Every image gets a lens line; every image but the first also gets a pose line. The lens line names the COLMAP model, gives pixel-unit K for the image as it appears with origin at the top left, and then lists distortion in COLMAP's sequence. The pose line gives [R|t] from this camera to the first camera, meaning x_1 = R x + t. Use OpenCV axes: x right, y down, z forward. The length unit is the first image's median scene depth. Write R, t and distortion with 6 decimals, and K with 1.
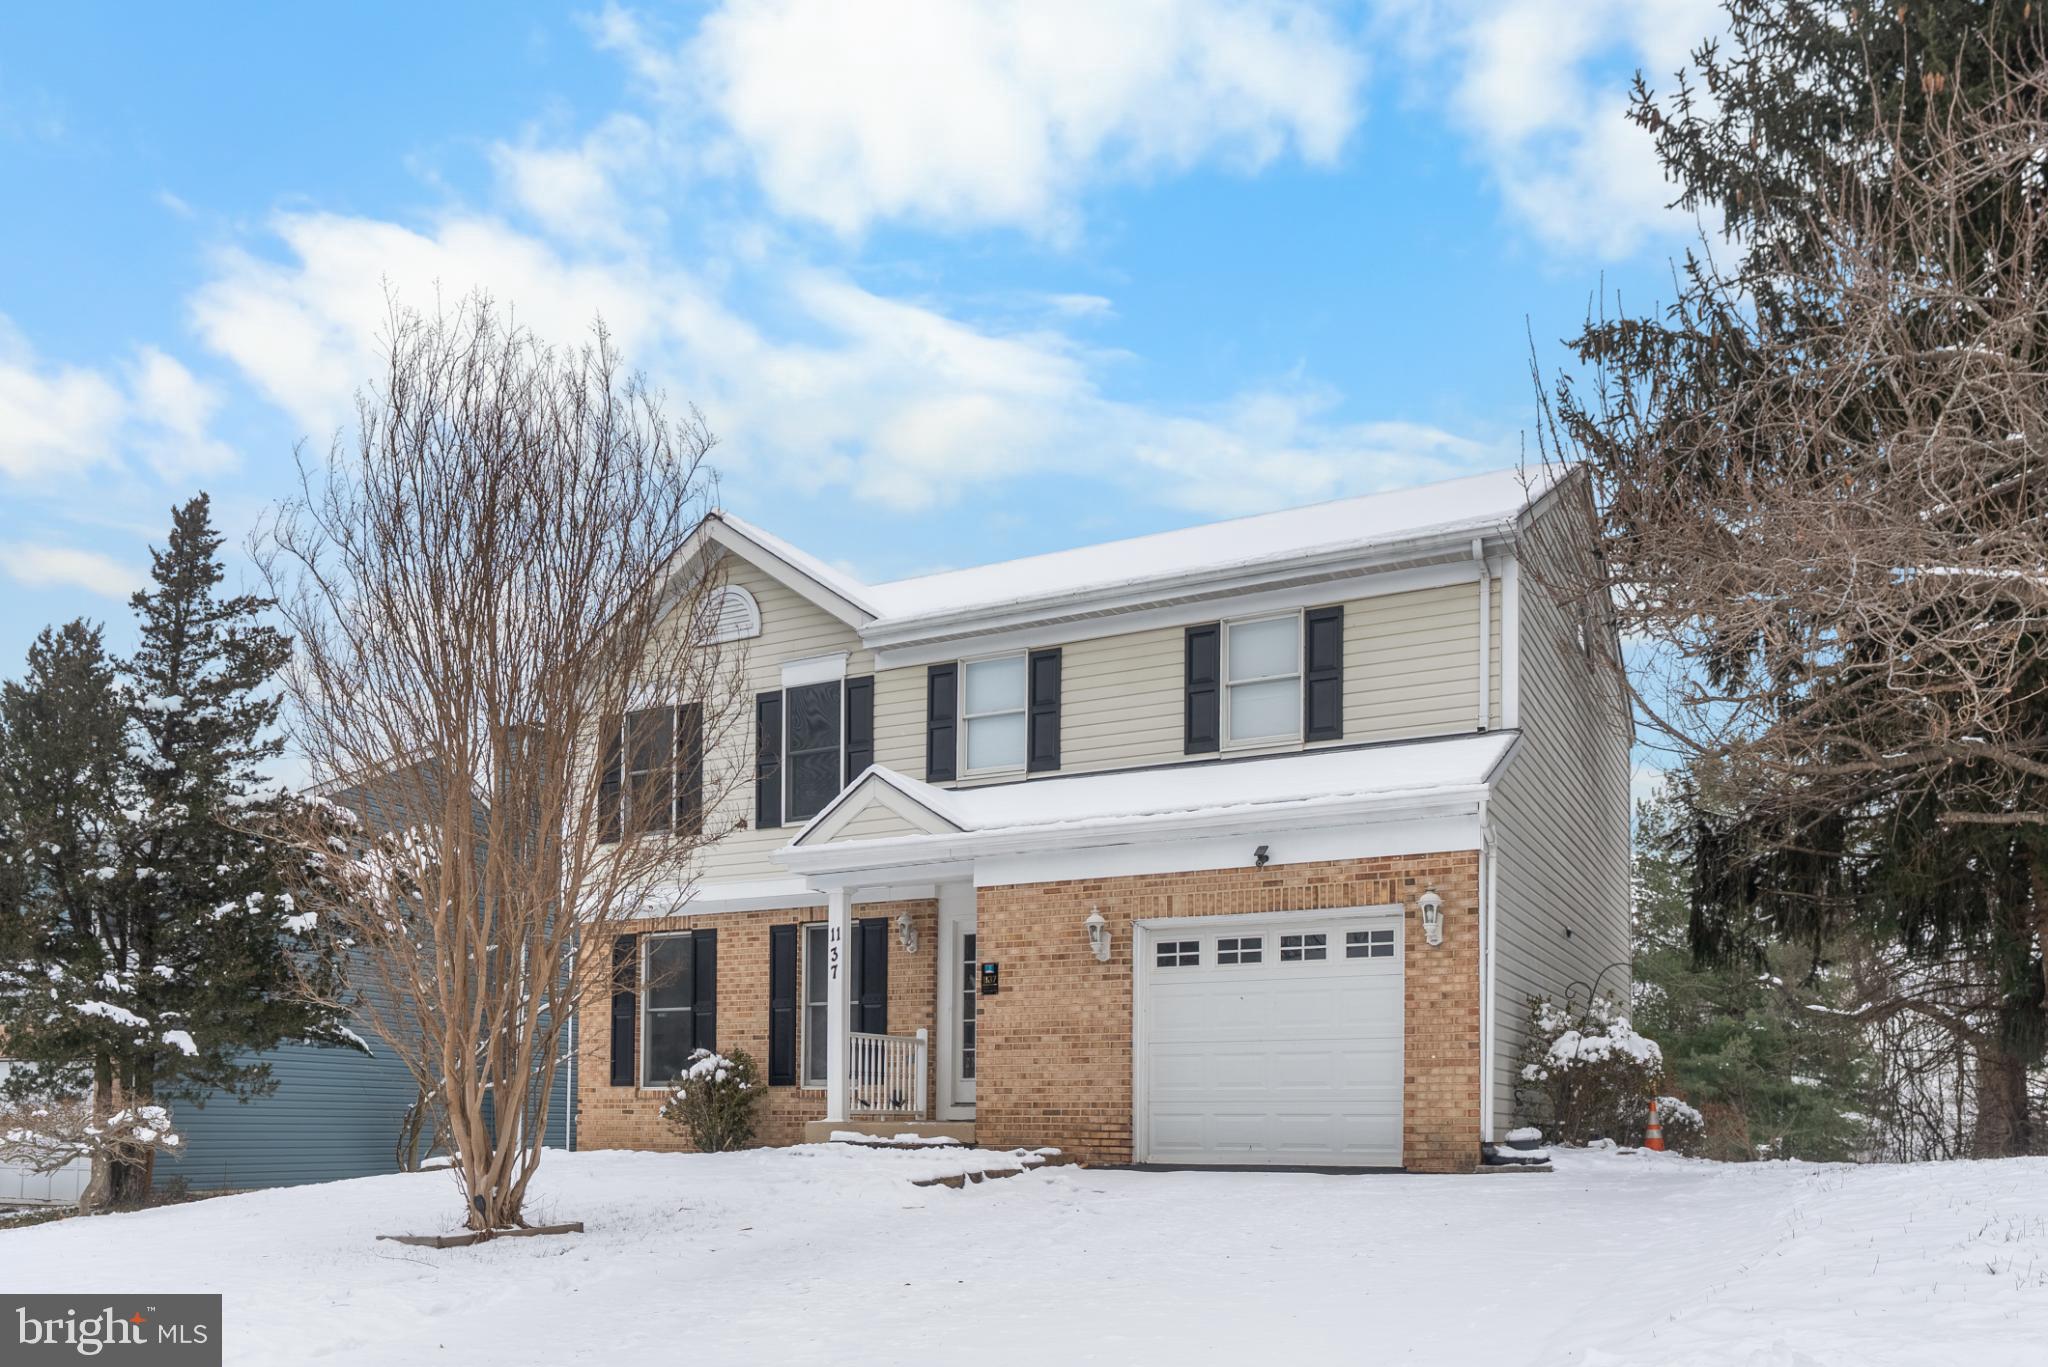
lens RADIAL K [[1486.2, 0, 1023.3], [0, 1486.2, 682.9], [0, 0, 1]] dist [-0.010586, 0.007557]
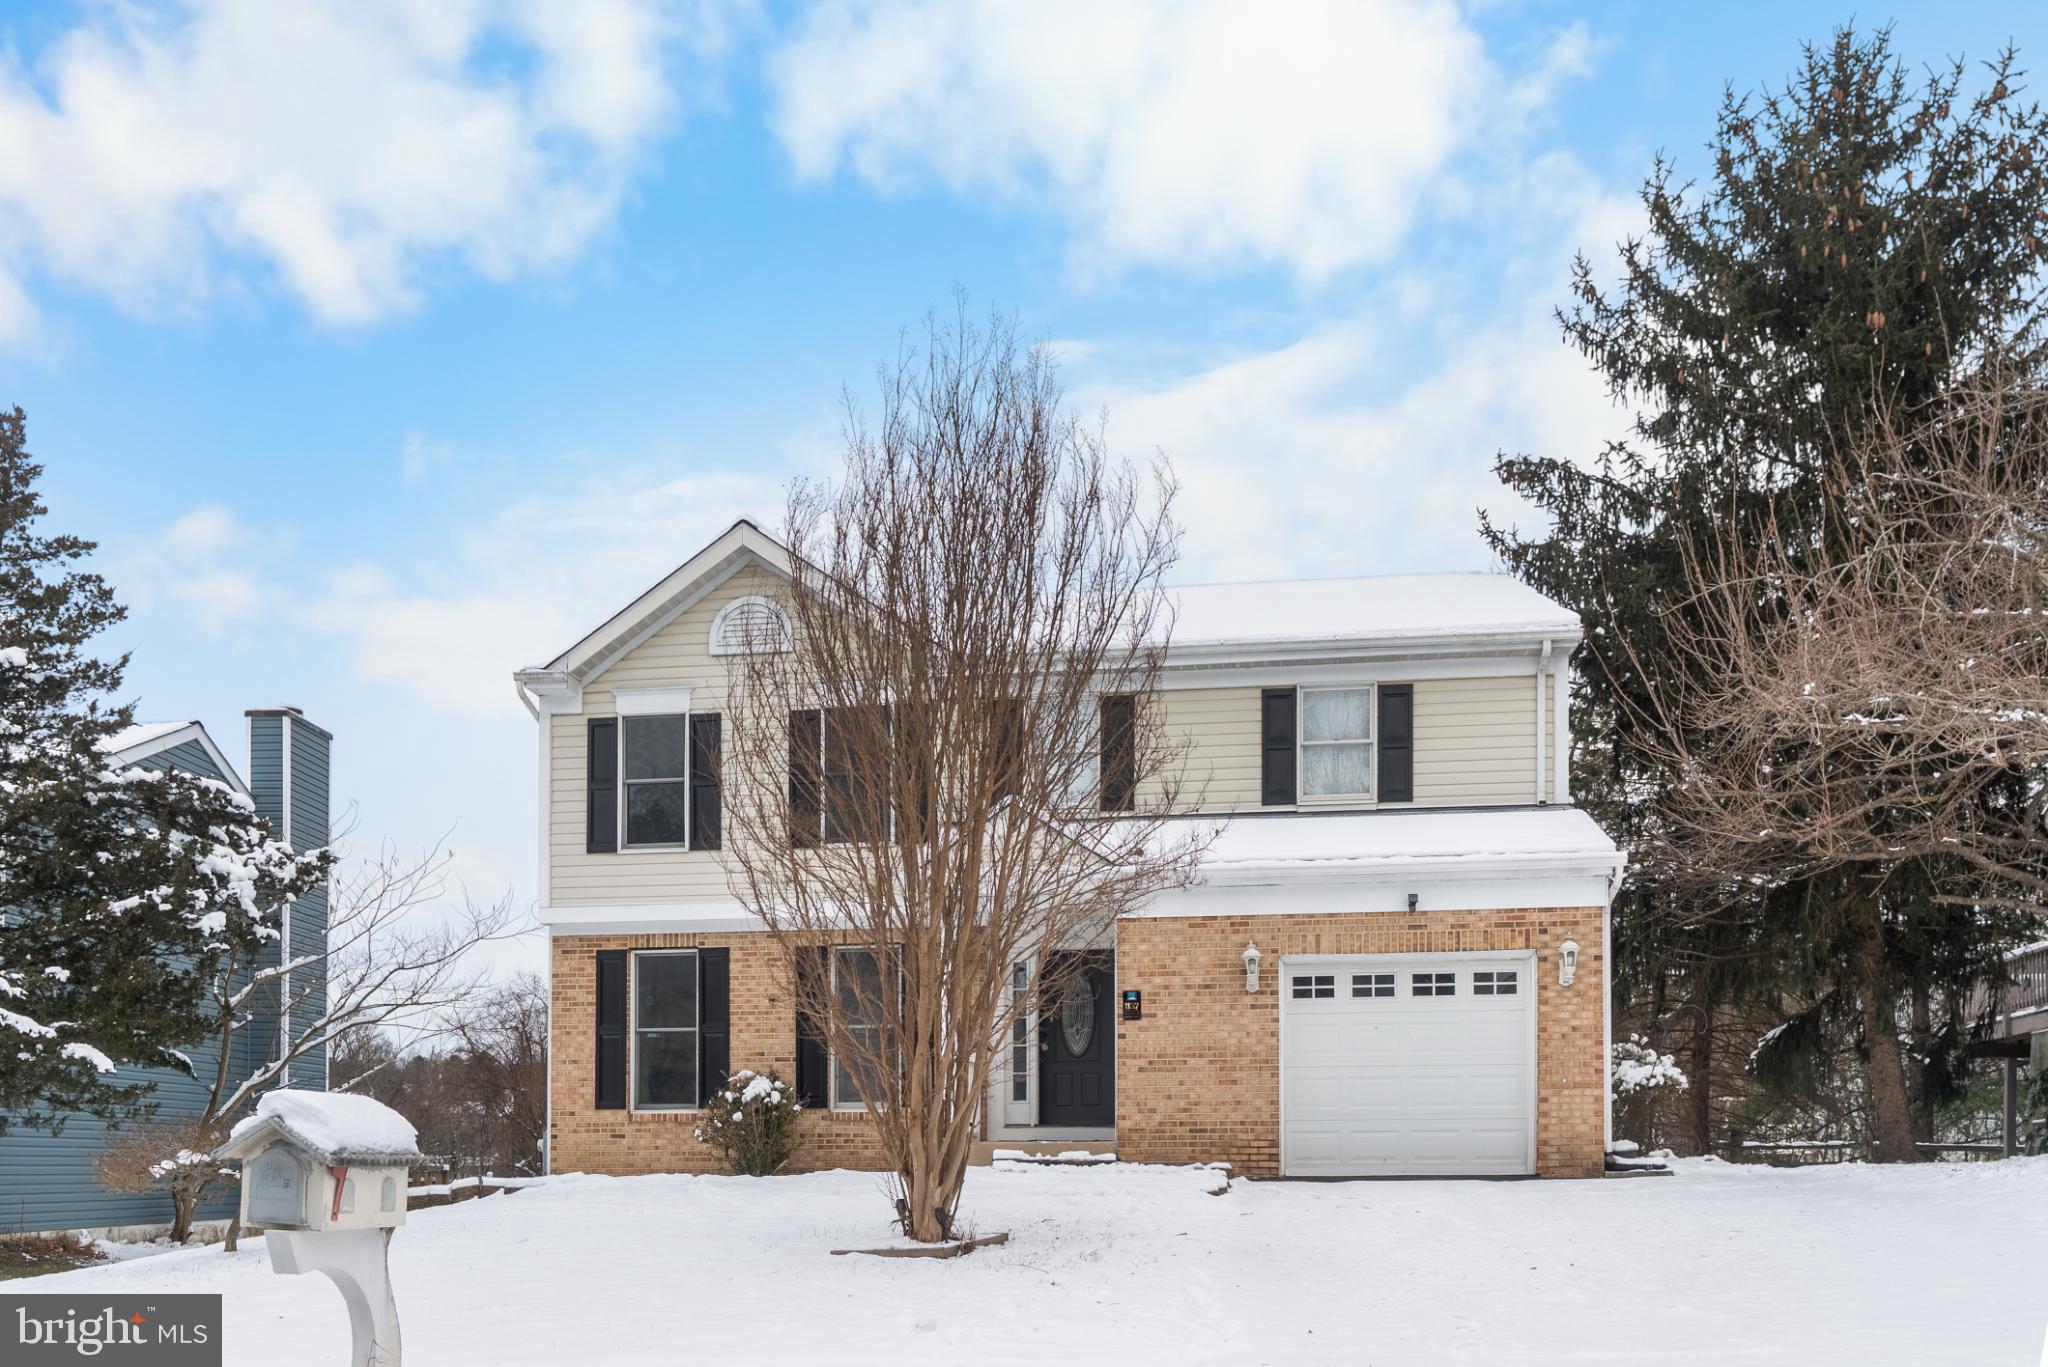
lens RADIAL K [[1486.2, 0, 1006.7], [0, 1486.2, 738.7], [0, 0, 1]] dist [-0.010586, 0.007557]
pose [[0.942402, 0.083112, 0.323992, -0.478083], [-0.087092, 0.996198, -0.002224, 0.020628], [-0.322945, -0.026121, 0.946057, 0.033836]]
